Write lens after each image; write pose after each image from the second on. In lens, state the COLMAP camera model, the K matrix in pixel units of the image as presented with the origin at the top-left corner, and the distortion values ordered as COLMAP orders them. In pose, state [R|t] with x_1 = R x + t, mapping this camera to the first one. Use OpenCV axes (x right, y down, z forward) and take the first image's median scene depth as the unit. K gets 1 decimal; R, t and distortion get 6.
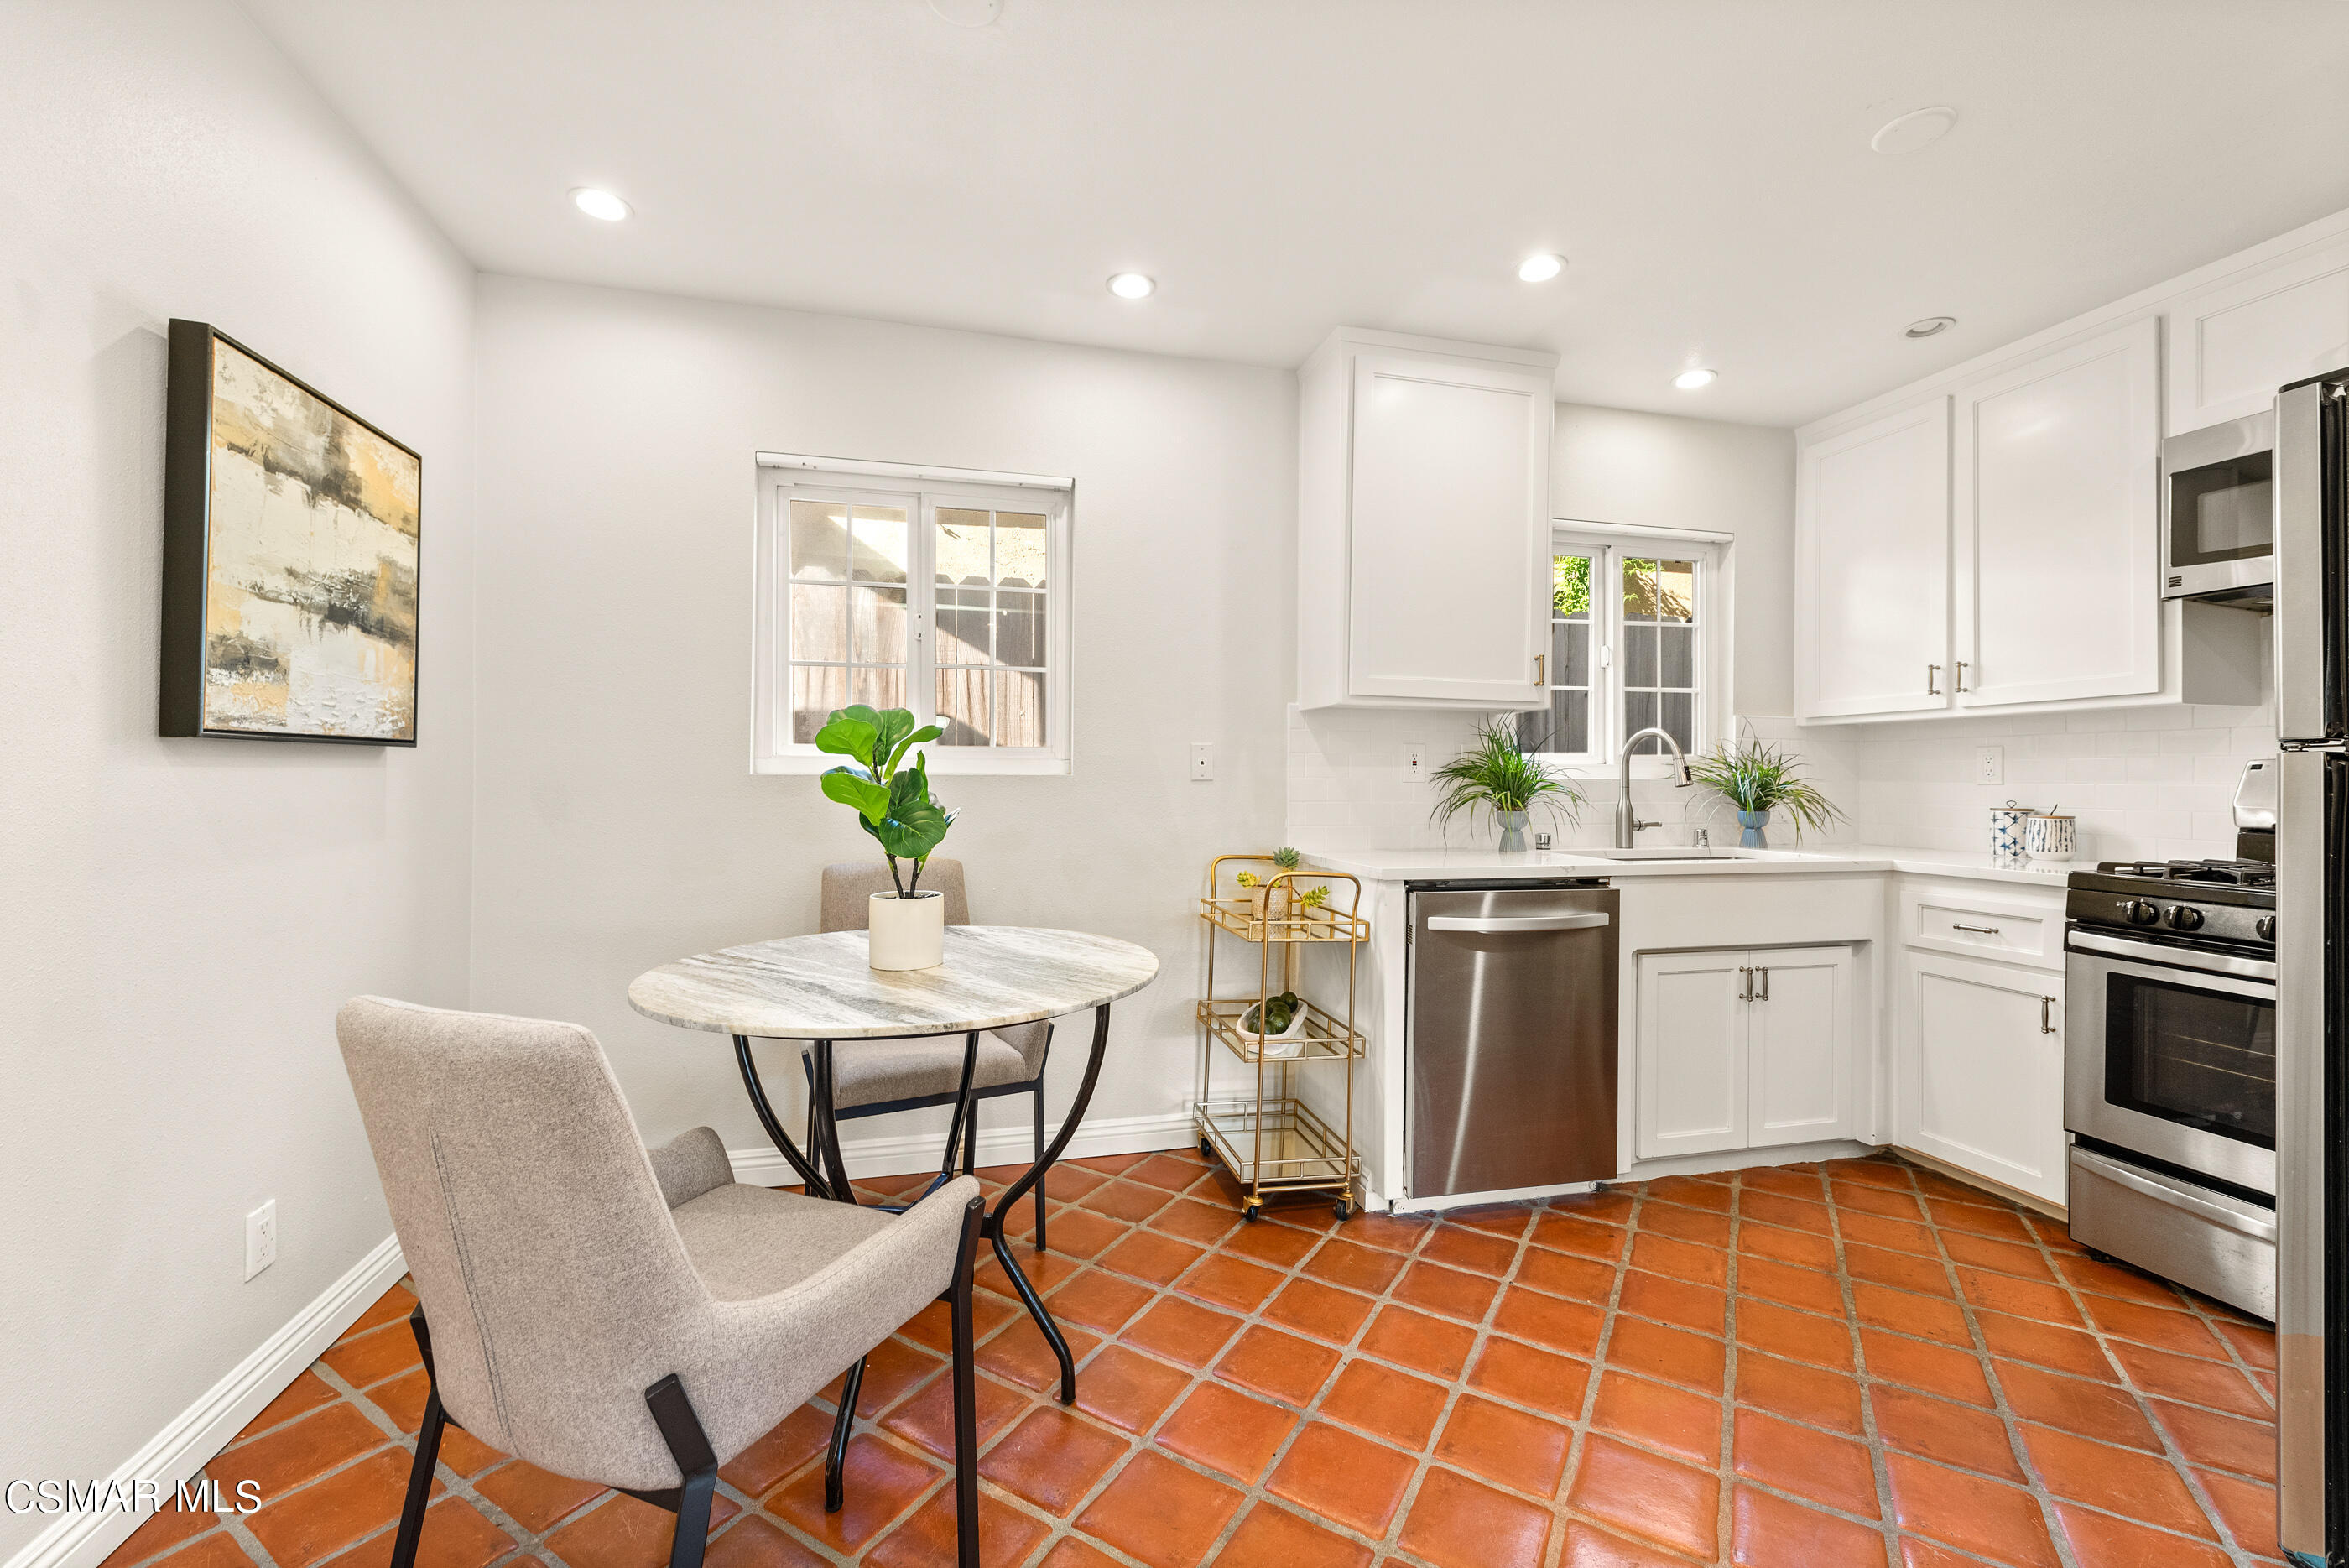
lens RADIAL K [[955.8, 0, 1170.1], [0, 955.8, 771.1], [0, 0, 1]] dist [0.006090, -0.001350]
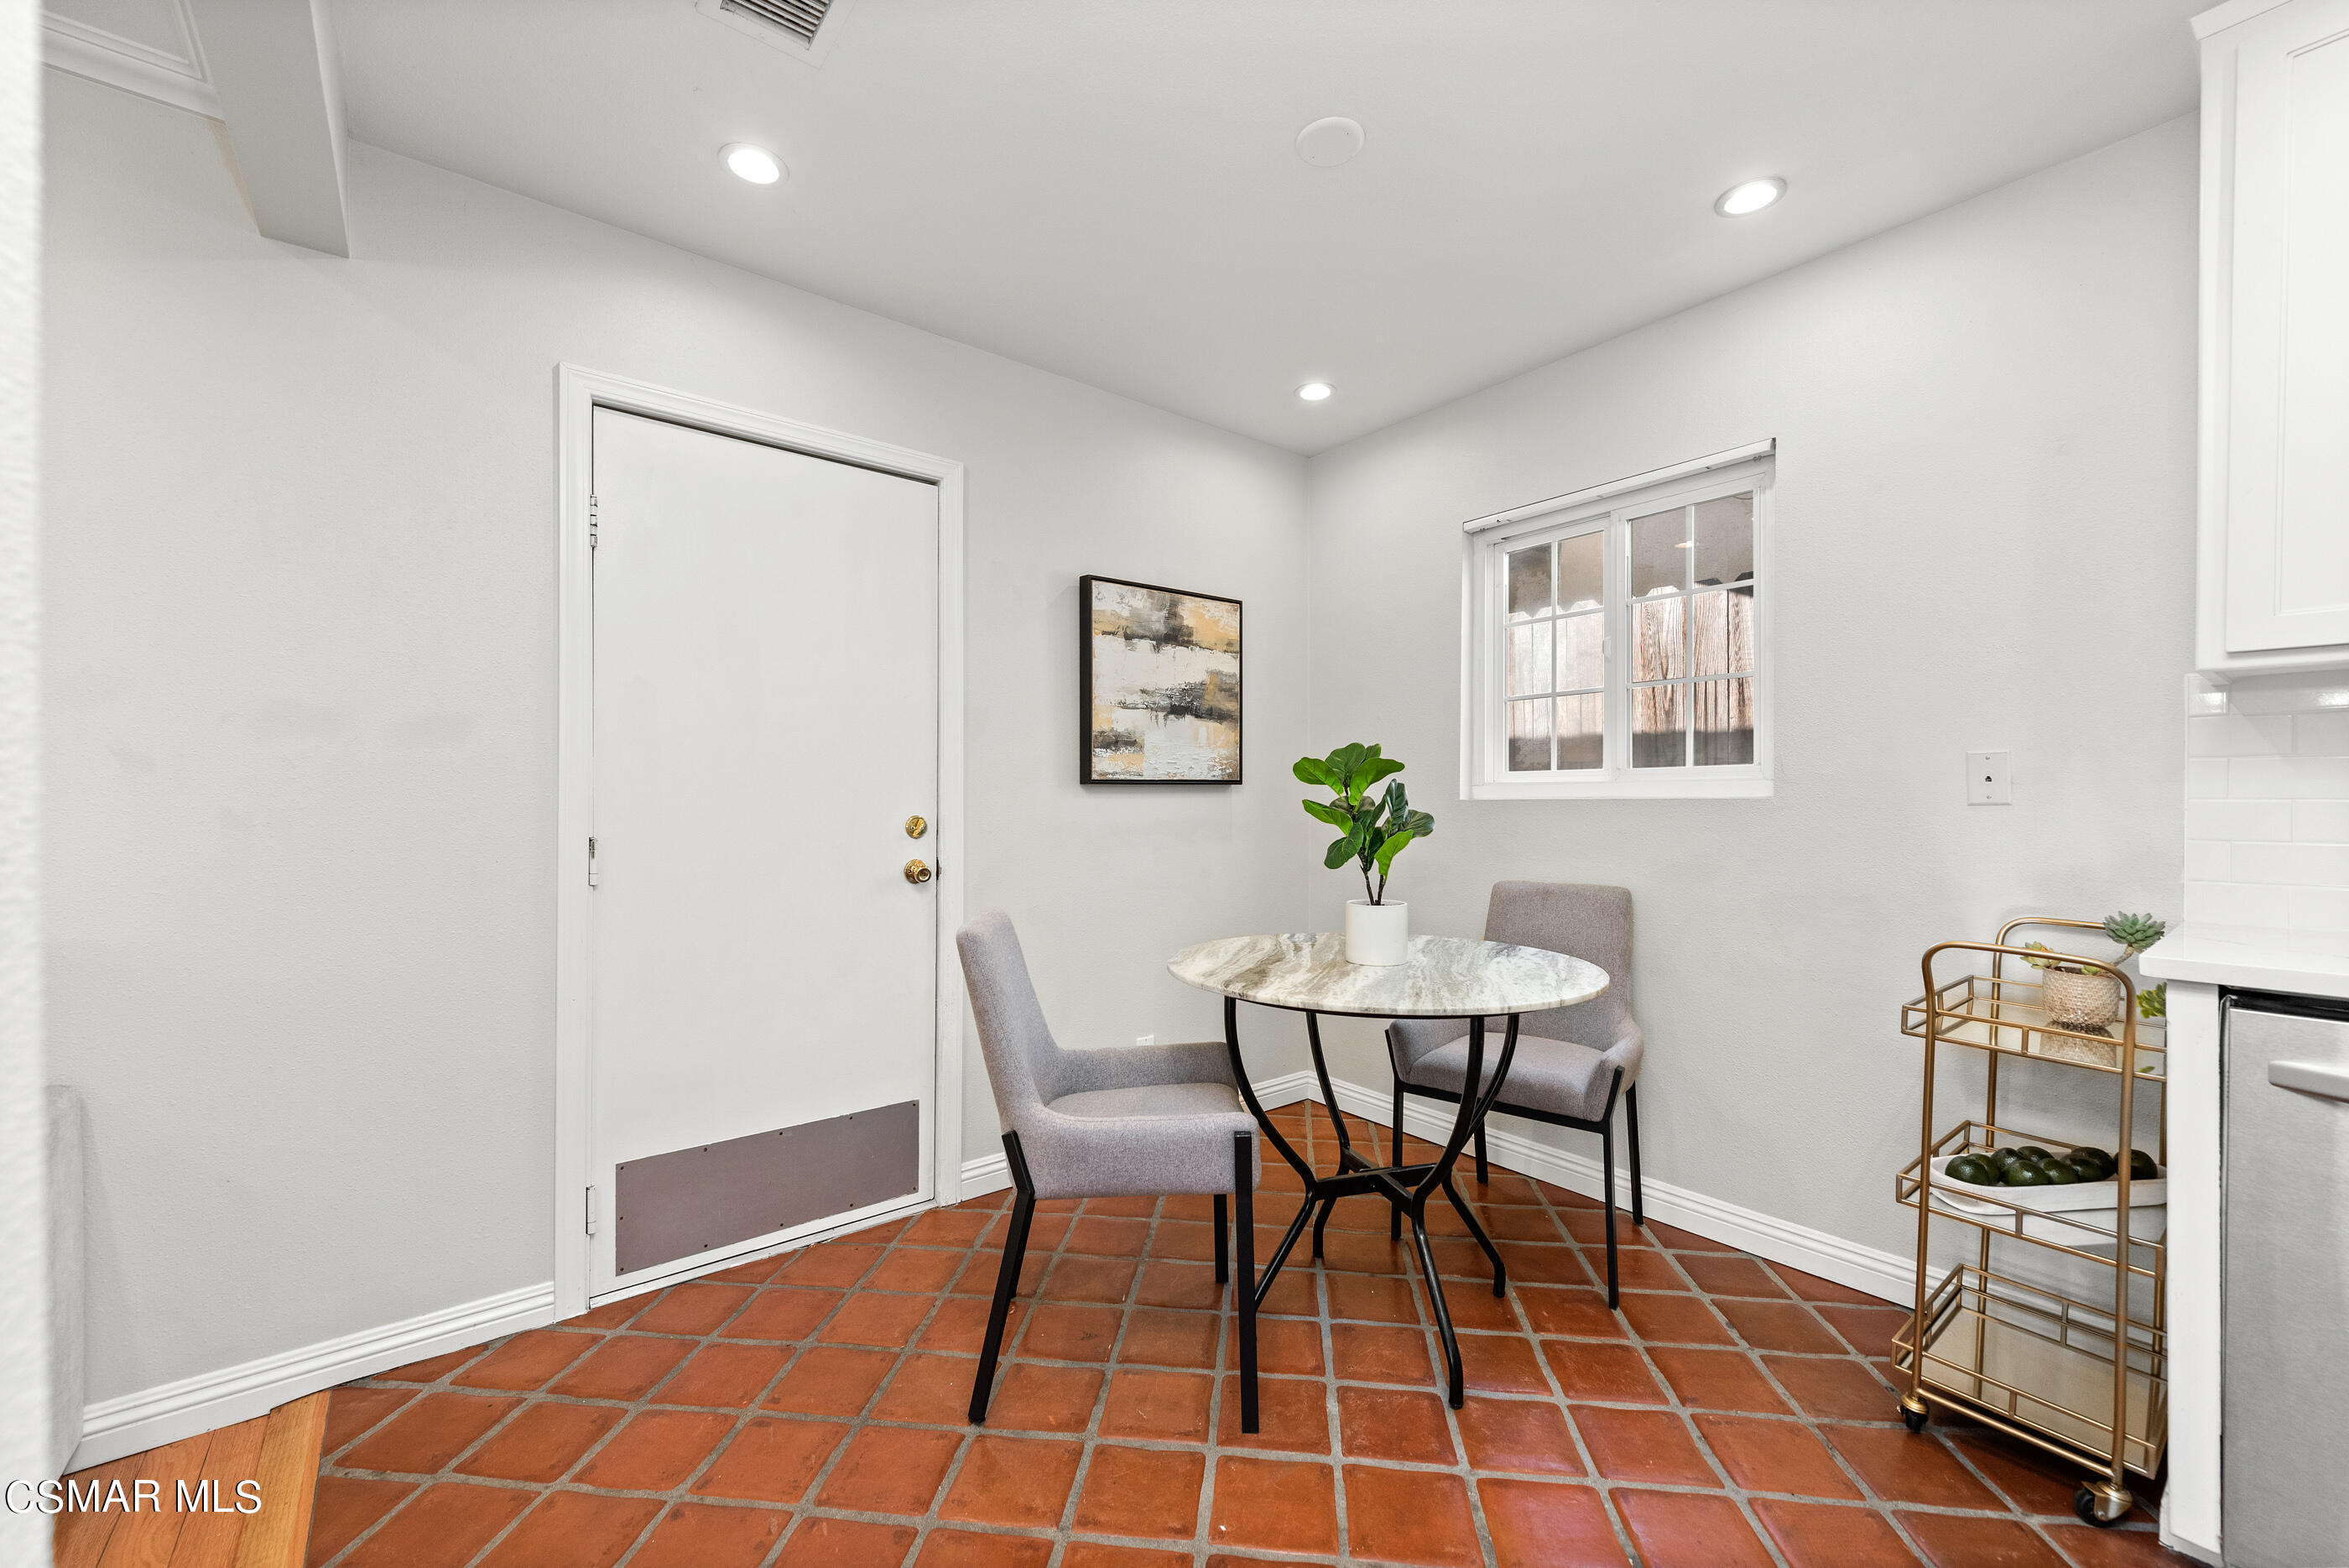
lens RADIAL K [[930.6, 0, 1165.4], [0, 930.6, 805.7], [0, 0, 1]] dist [0.010051, -0.002304]
pose [[0.400532, -0.001714, -0.916281, 0.463083], [0.010306, 0.999943, 0.002635, 0.003768], [0.916225, -0.010499, 0.400527, 0.210924]]
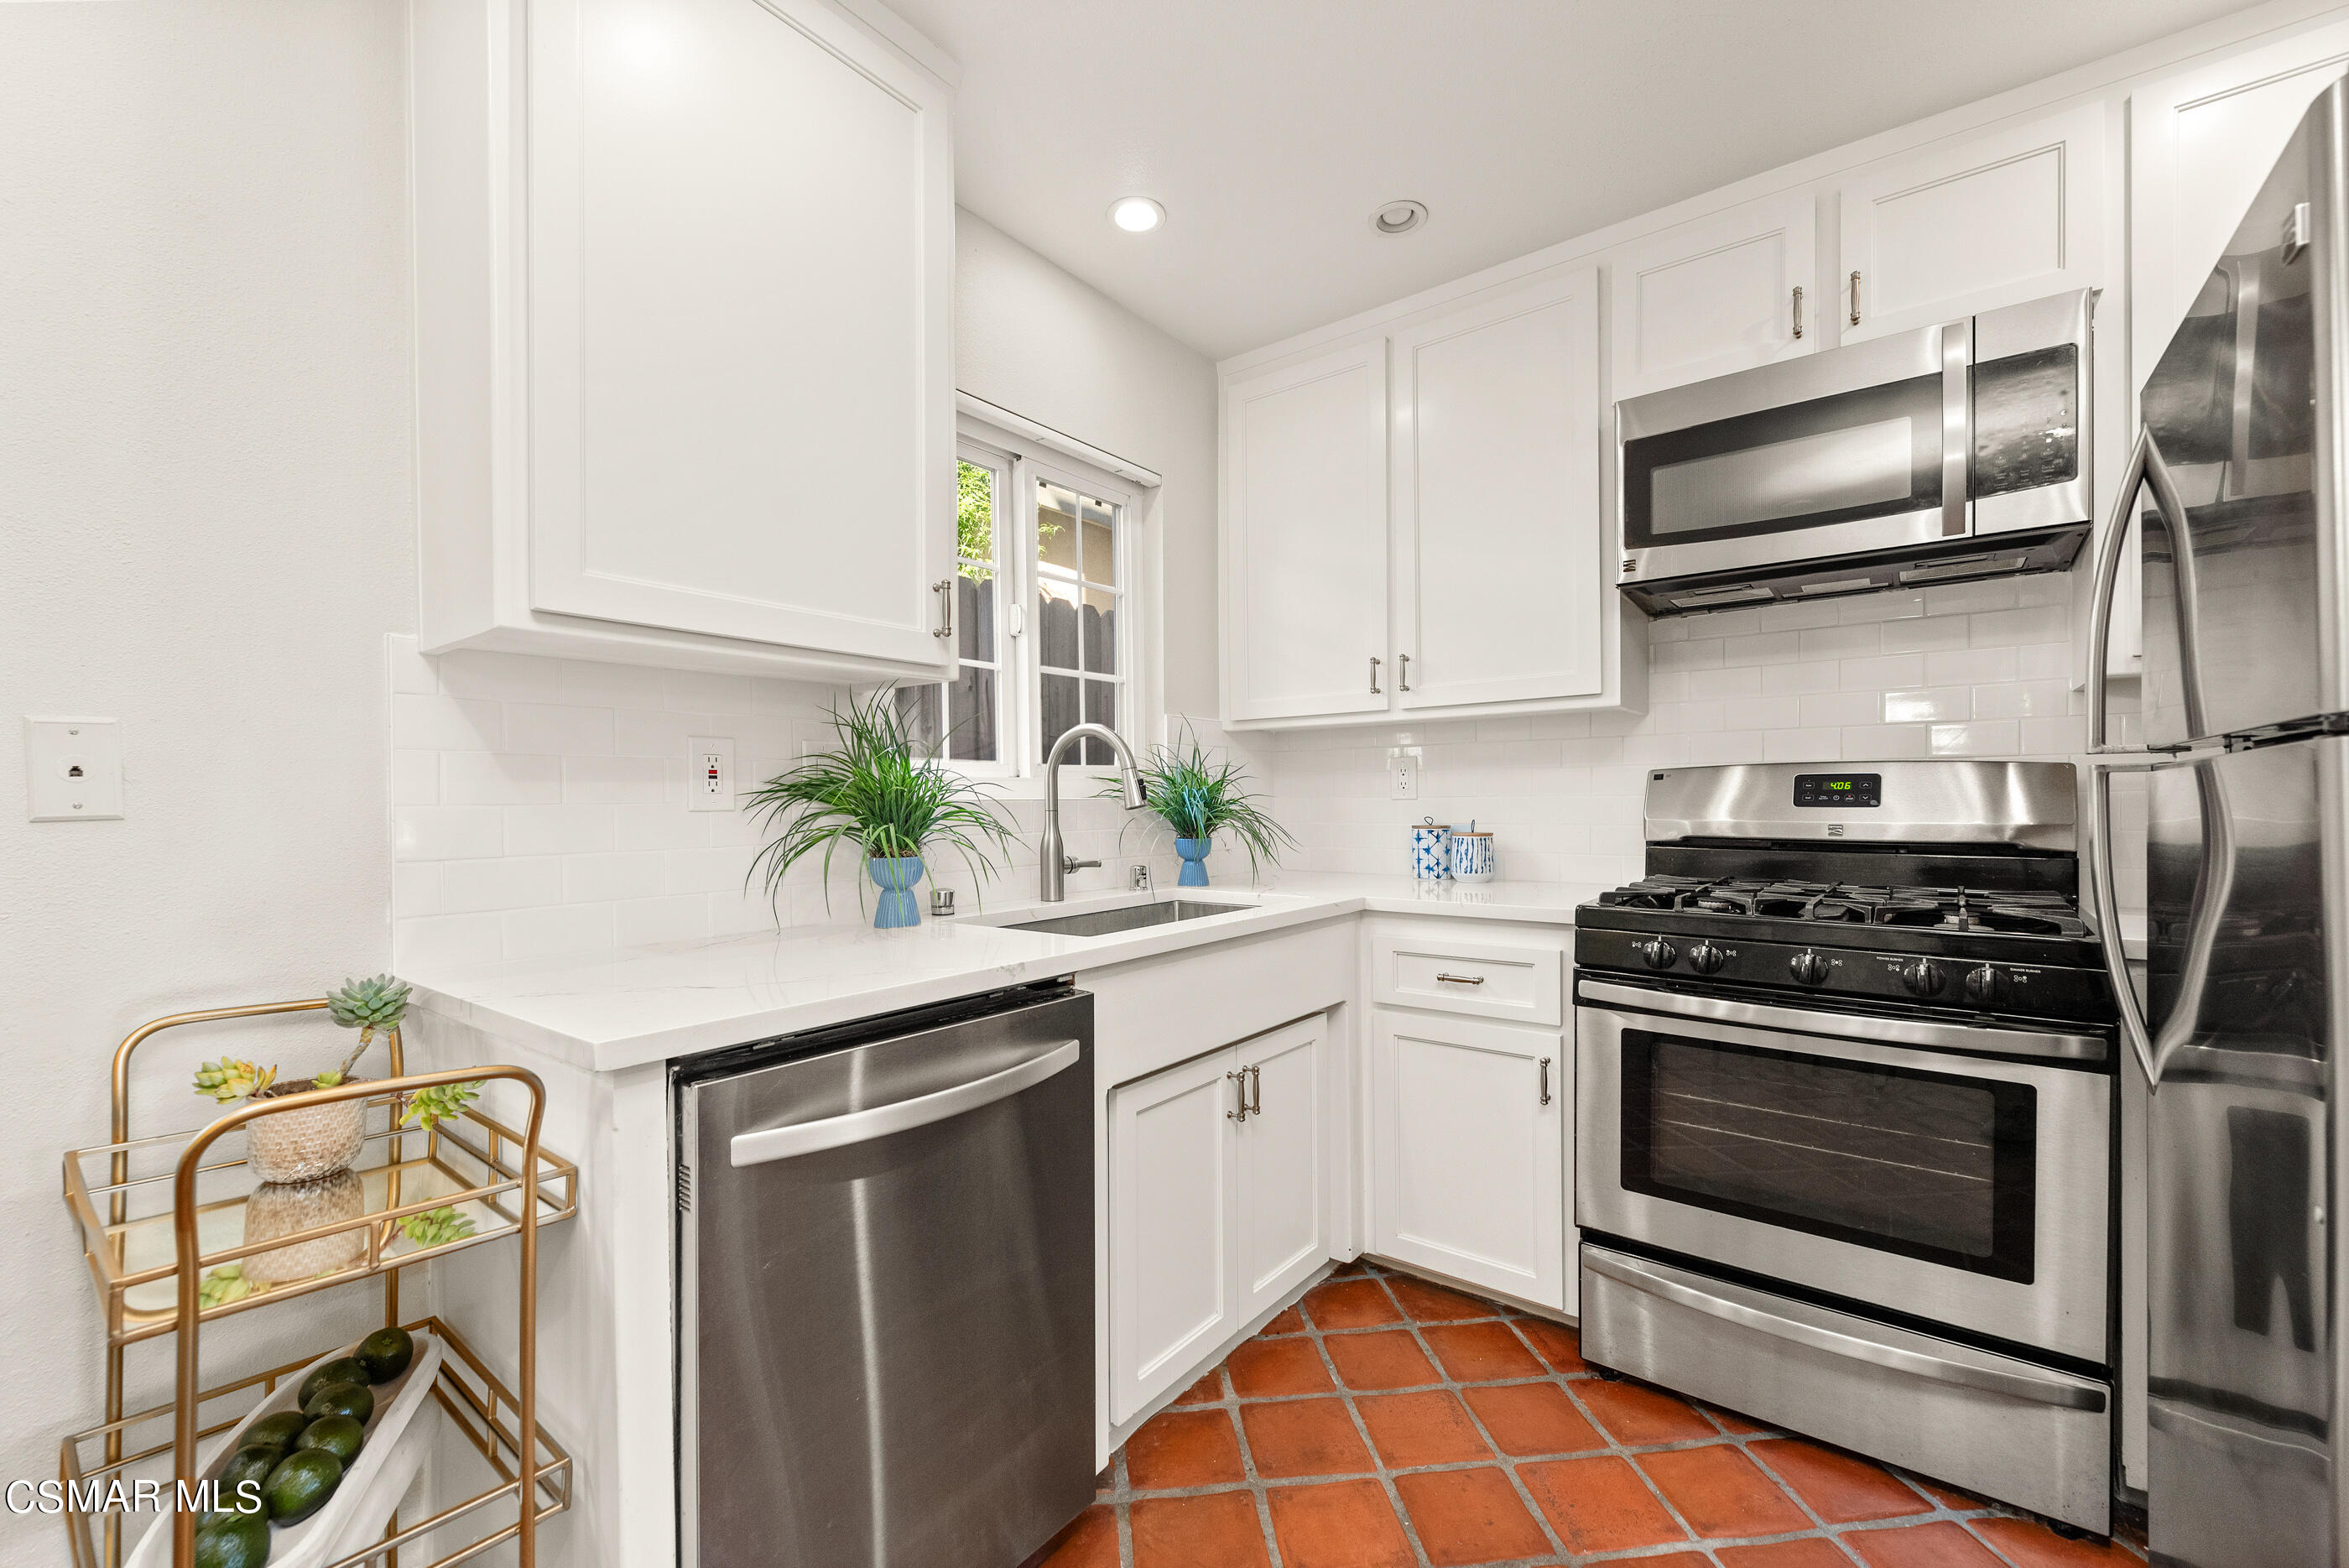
lens RADIAL K [[955.8, 0, 1166.6], [0, 955.8, 816.6], [0, 0, 1]] dist [0.006090, -0.001350]
pose [[0.791173, -0.025453, 0.611063, 0.155868], [0.009004, 0.999510, 0.029975, 0.001934], [-0.611527, -0.018213, 0.791014, 0.514017]]
